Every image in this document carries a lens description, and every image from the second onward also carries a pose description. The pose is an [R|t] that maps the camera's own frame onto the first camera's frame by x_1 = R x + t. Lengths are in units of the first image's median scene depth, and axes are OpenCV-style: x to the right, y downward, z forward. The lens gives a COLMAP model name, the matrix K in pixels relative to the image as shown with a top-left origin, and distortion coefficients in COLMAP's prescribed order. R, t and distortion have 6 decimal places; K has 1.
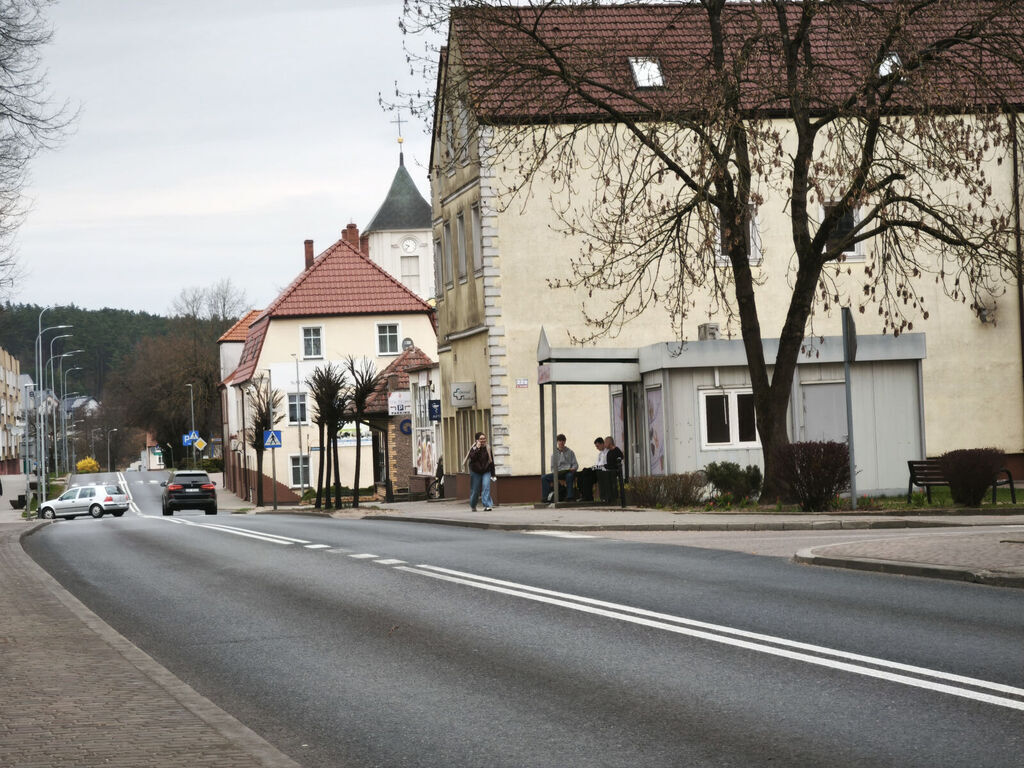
lens RADIAL K [[2897.4, 0, 511.8], [0, 2897.4, 384.1], [0, 0, 1]] dist [-0.097429, 0.000000]
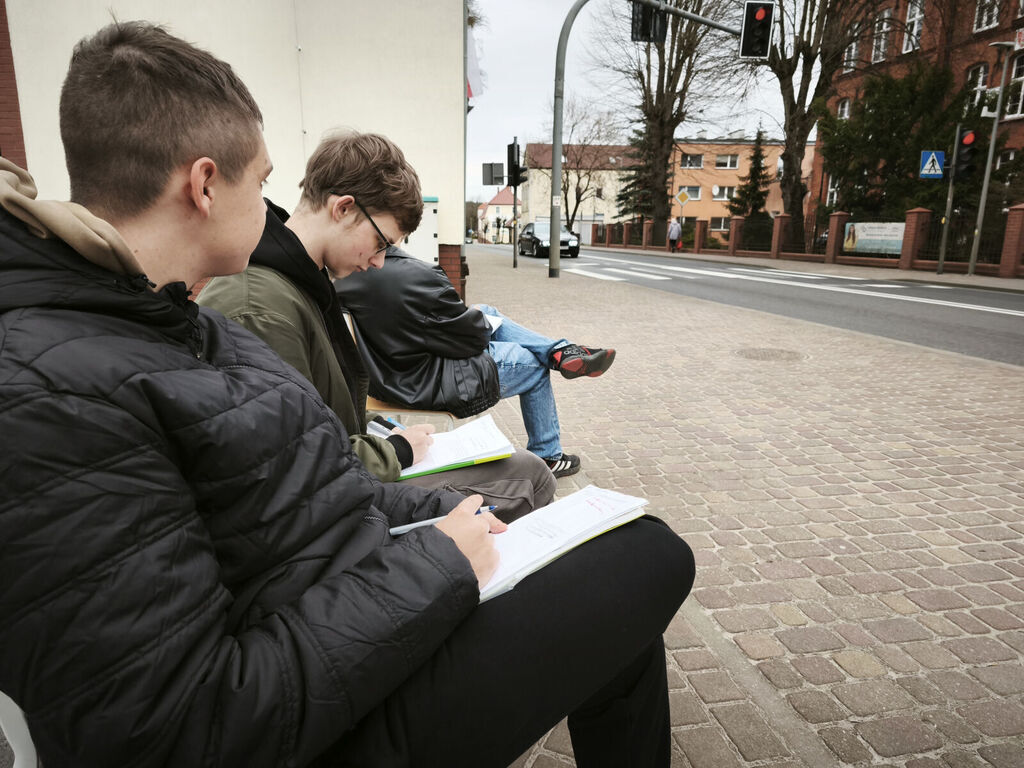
lens RADIAL K [[687.4, 0, 507.7], [0, 687.4, 383.6], [0, 0, 1]] dist [0.007178, -0.007720]
pose [[0.997172, 0.059818, -0.045489, 0.017621], [-0.047753, 0.971762, 0.231082, 0.000130], [0.058027, -0.228256, 0.971870, -0.165435]]
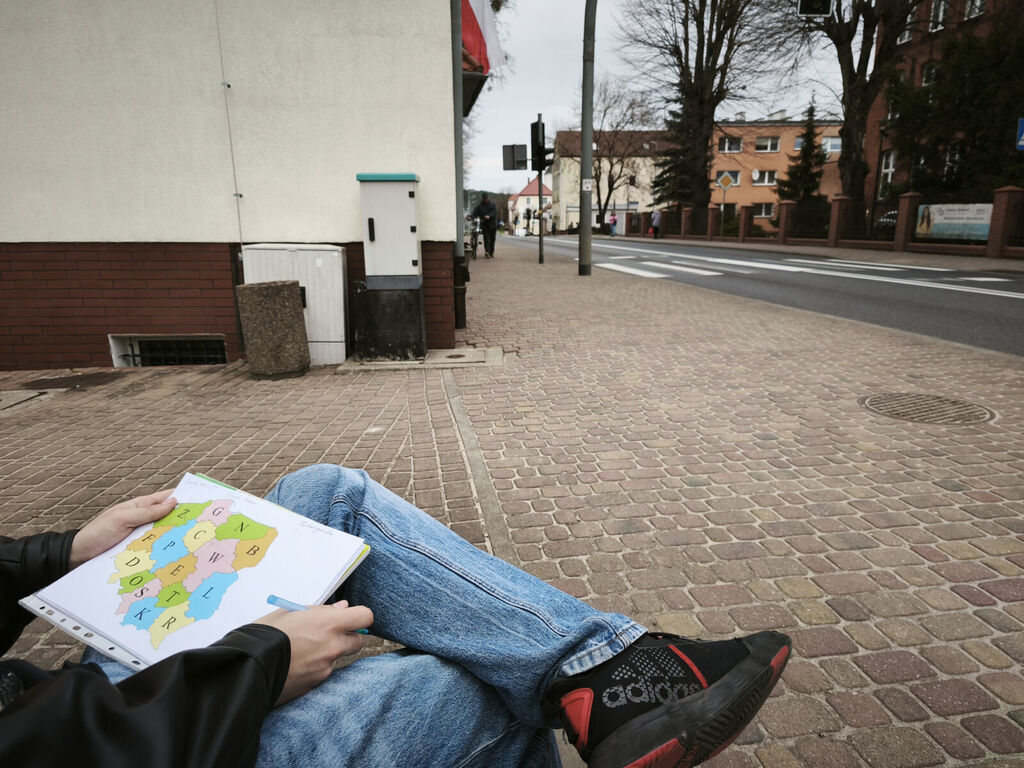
lens RADIAL K [[687.4, 0, 512.1], [0, 687.4, 386.3], [0, 0, 1]] dist [0.007178, -0.007720]
pose [[0.994985, 0.051068, -0.086000, 0.018008], [-0.028296, 0.968427, 0.247688, 0.000435], [0.095934, -0.244012, 0.965015, -0.148041]]
